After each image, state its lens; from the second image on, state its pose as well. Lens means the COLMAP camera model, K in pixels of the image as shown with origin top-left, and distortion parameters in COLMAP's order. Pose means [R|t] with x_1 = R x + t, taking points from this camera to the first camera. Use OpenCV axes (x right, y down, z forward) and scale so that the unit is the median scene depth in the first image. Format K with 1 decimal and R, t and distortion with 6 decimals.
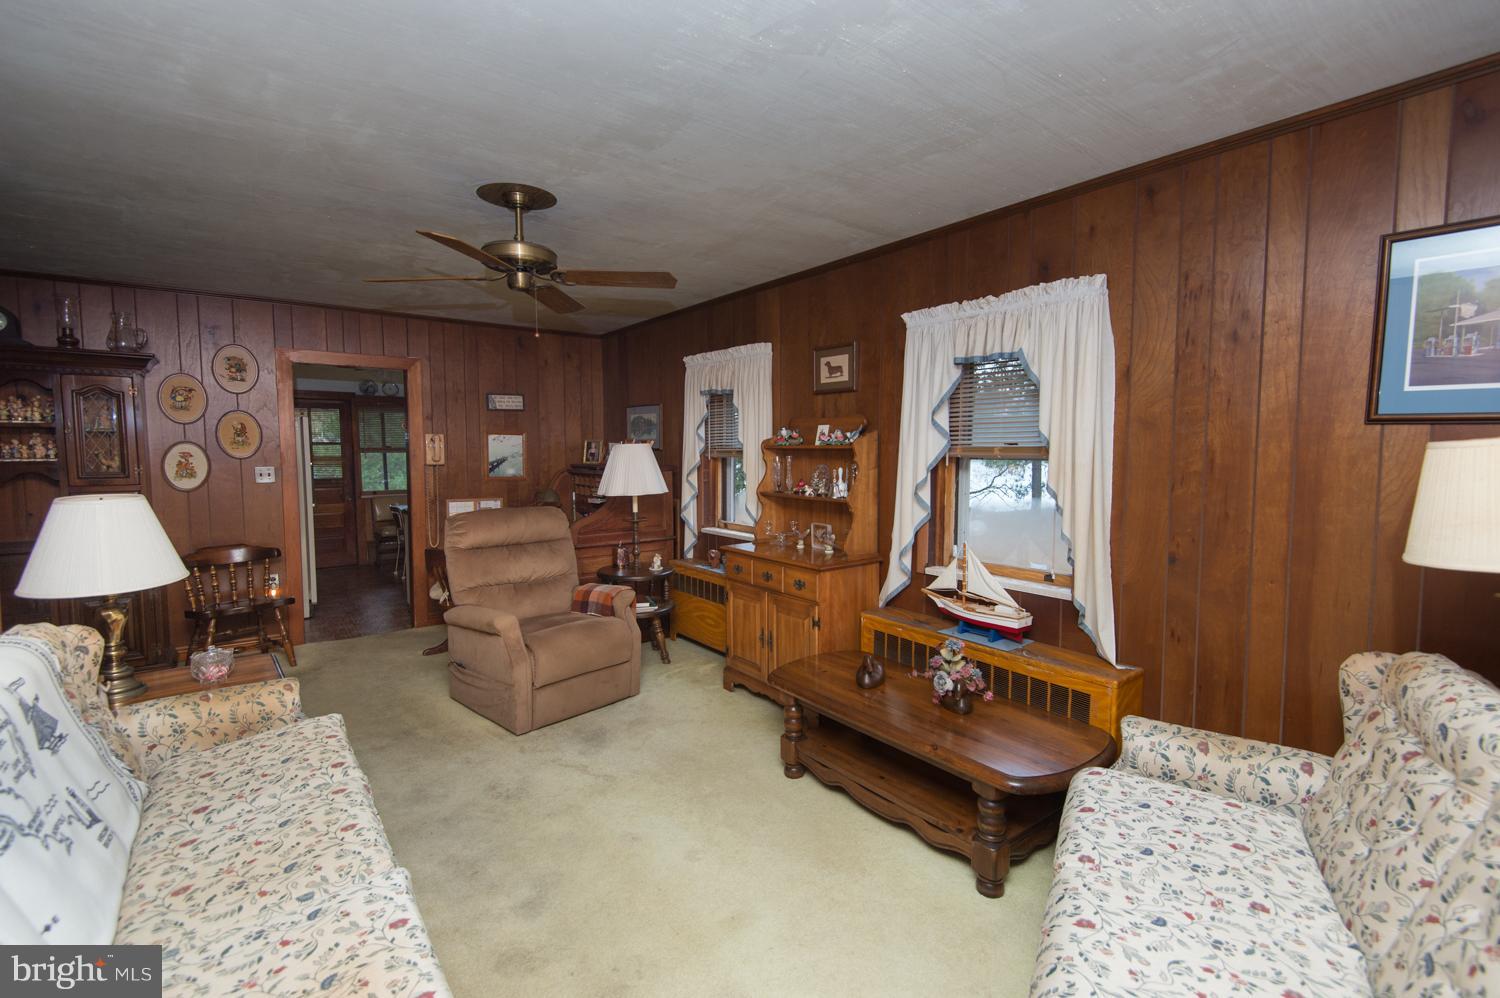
lens RADIAL K [[666.2, 0, 751.4], [0, 666.2, 488.2], [0, 0, 1]] dist [0.034135, -0.020715]
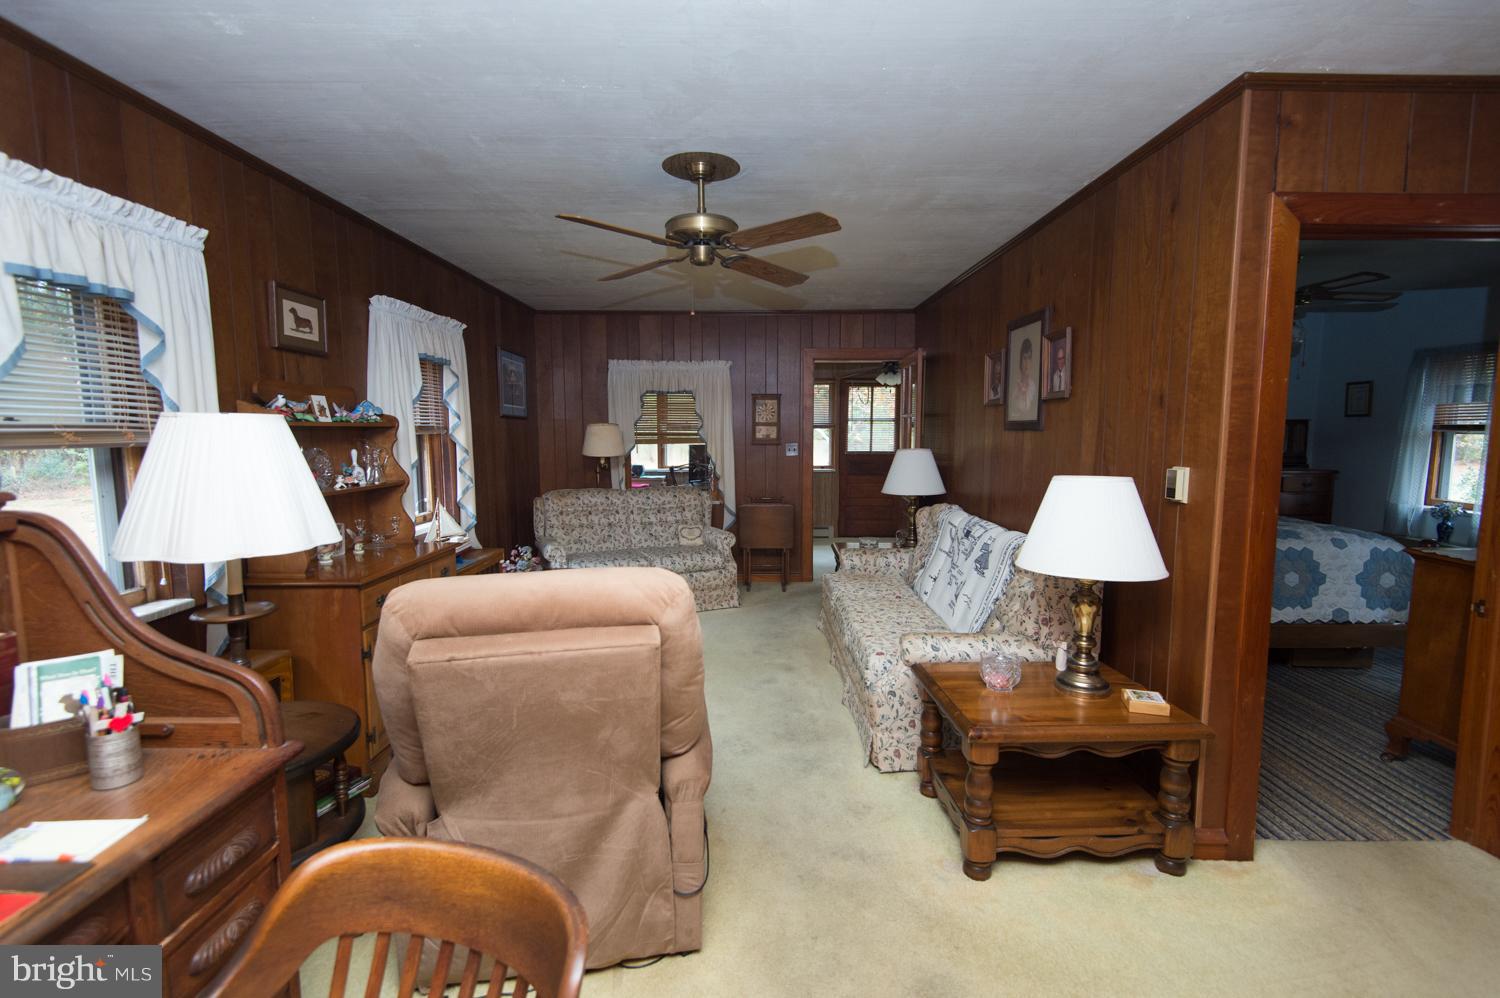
lens RADIAL K [[680.1, 0, 749.3], [0, 680.1, 493.8], [0, 0, 1]] dist [0.036251, -0.023306]
pose [[-0.791601, -0.057033, 0.608371, -0.937397], [0.039113, 0.988863, 0.143597, -0.095248], [-0.609785, 0.137467, -0.780554, 1.629383]]
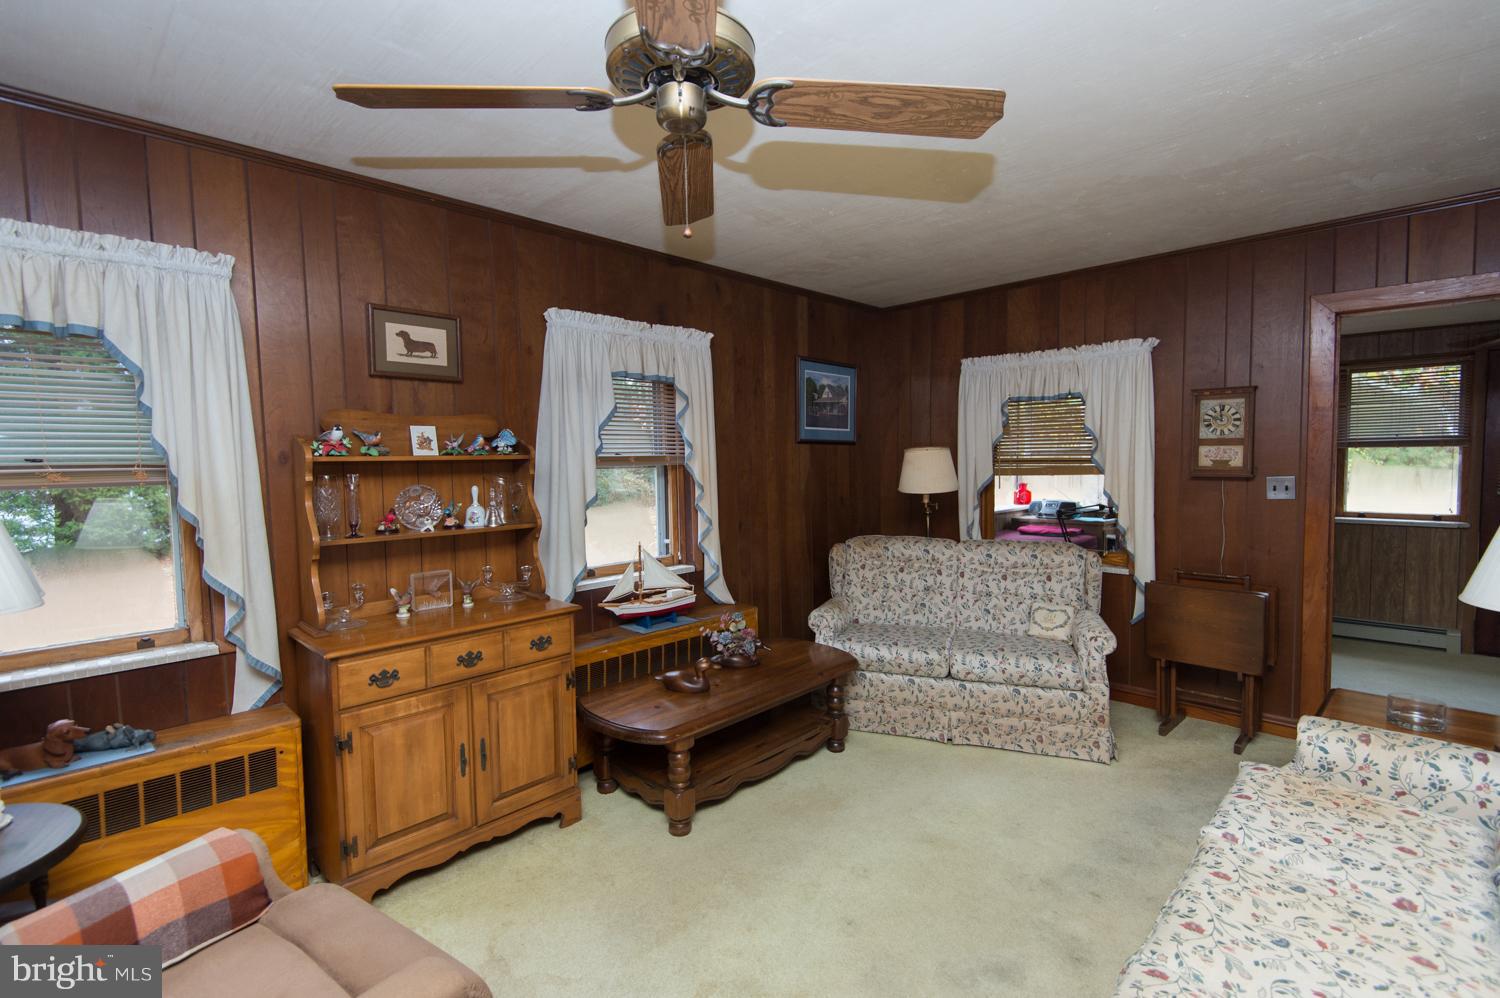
lens RADIAL K [[680.1, 0, 749.3], [0, 680.1, 493.8], [0, 0, 1]] dist [0.036251, -0.023306]
pose [[-0.134986, -0.049488, 0.989611, -0.771884], [0.077835, 0.995136, 0.060381, -0.052109], [-0.987786, 0.085177, -0.130477, 0.943254]]
